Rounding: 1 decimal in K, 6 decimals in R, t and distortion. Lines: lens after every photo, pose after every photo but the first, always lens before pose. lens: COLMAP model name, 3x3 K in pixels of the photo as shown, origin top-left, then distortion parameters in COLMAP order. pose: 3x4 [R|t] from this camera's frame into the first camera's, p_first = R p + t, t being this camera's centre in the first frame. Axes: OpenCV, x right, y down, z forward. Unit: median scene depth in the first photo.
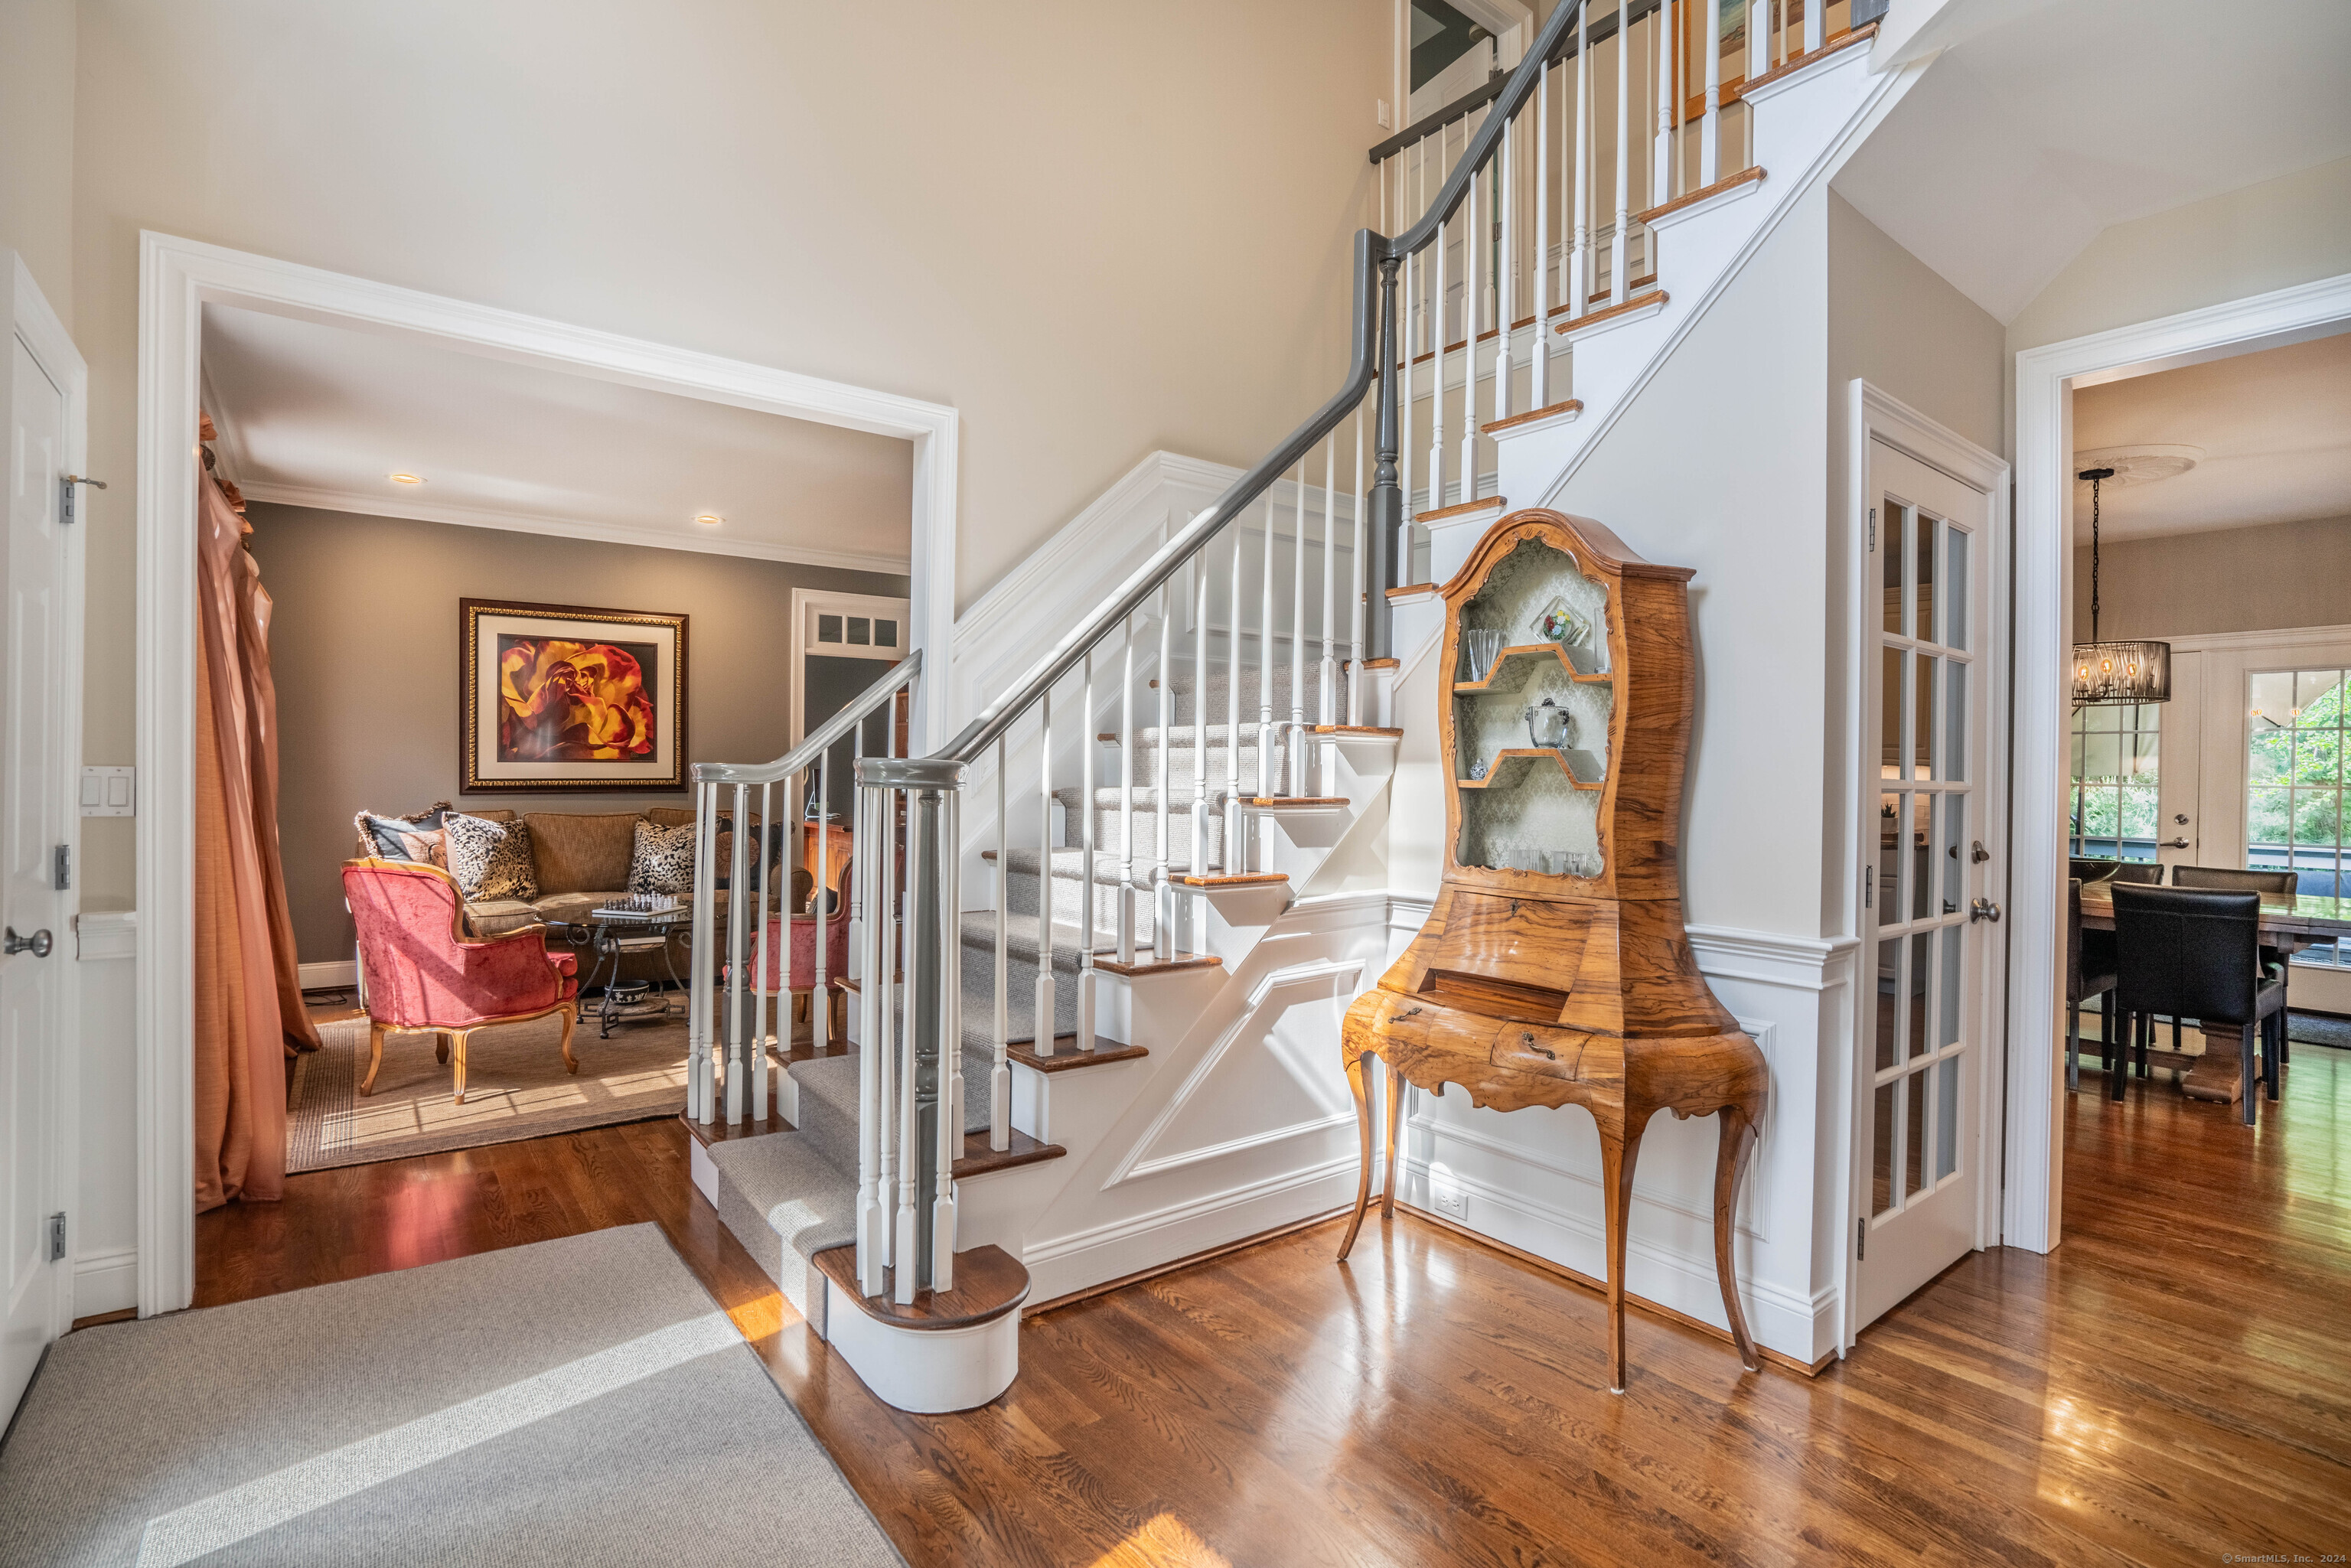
lens RADIAL K [[1105.6, 0, 1175.8], [0, 1105.6, 782.1], [0, 0, 1]] dist [-0.000037, -0.000004]
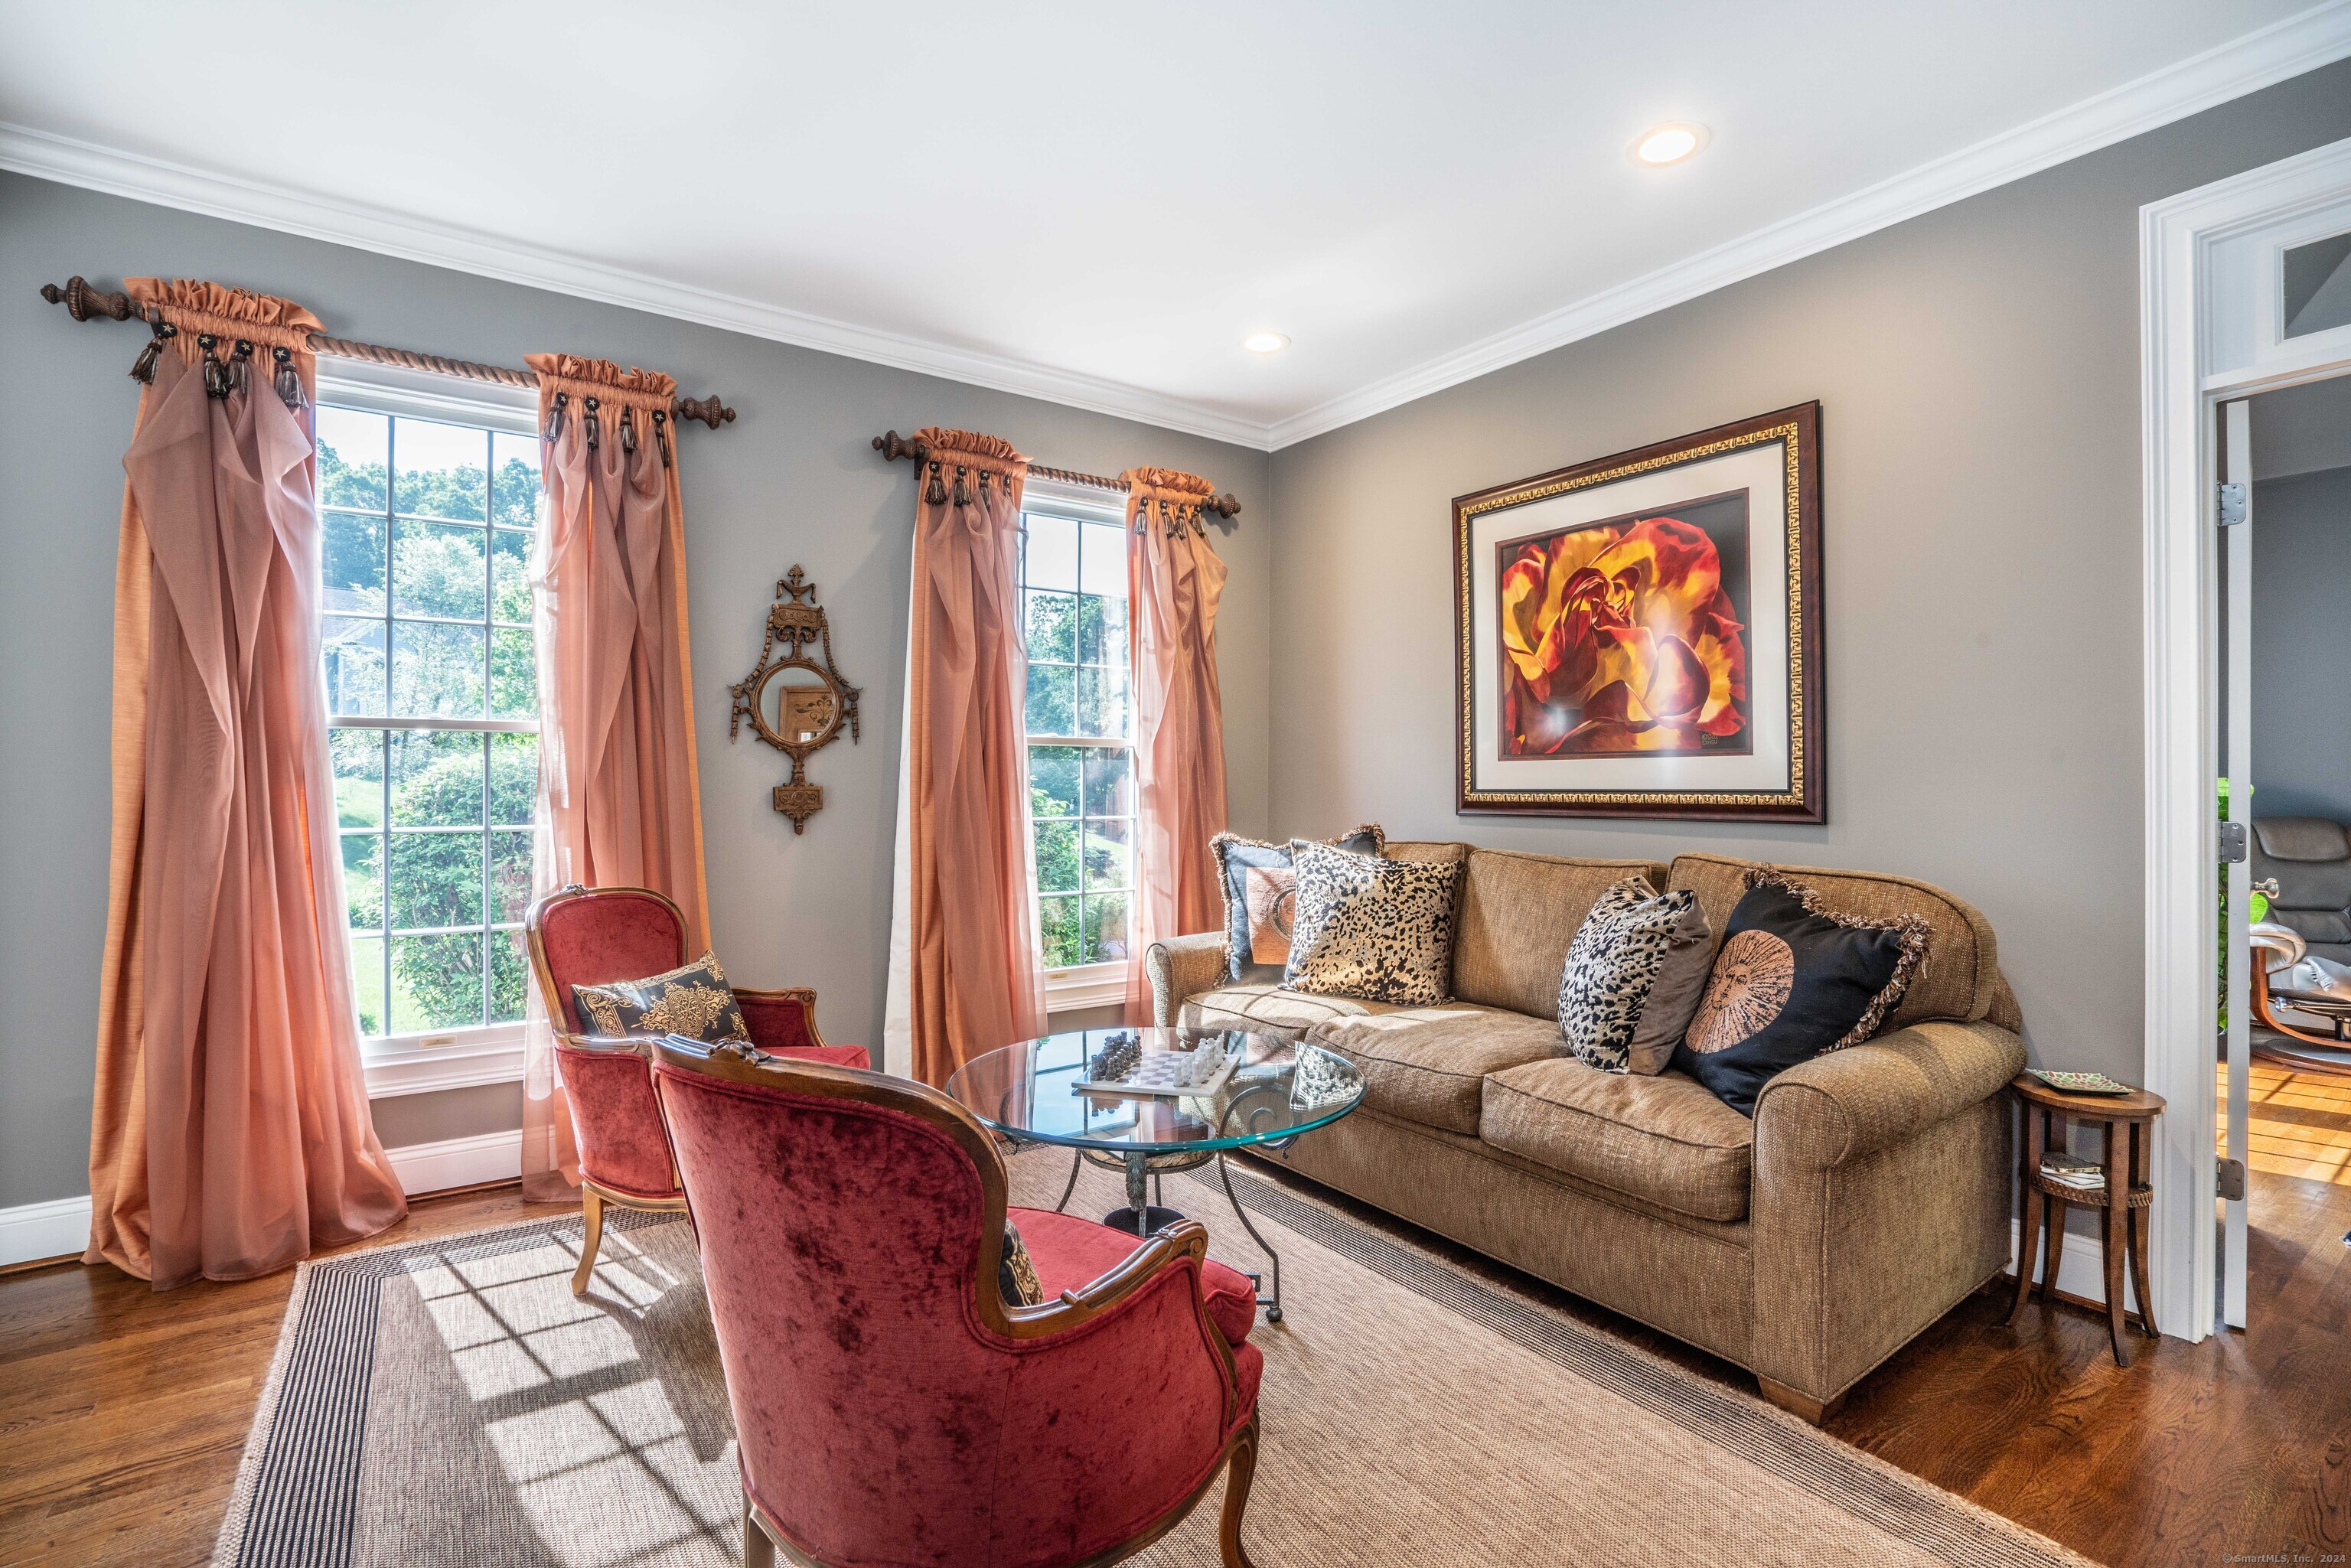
lens RADIAL K [[1111.0, 0, 1177.2], [0, 1111.0, 772.8], [0, 0, 1]] dist [-0.003189, 0.000064]
pose [[-0.070074, -0.002672, -0.997538, -0.009981], [-0.004406, 0.999987, -0.002369, -0.009125], [0.997532, 0.004229, -0.070084, 0.838156]]
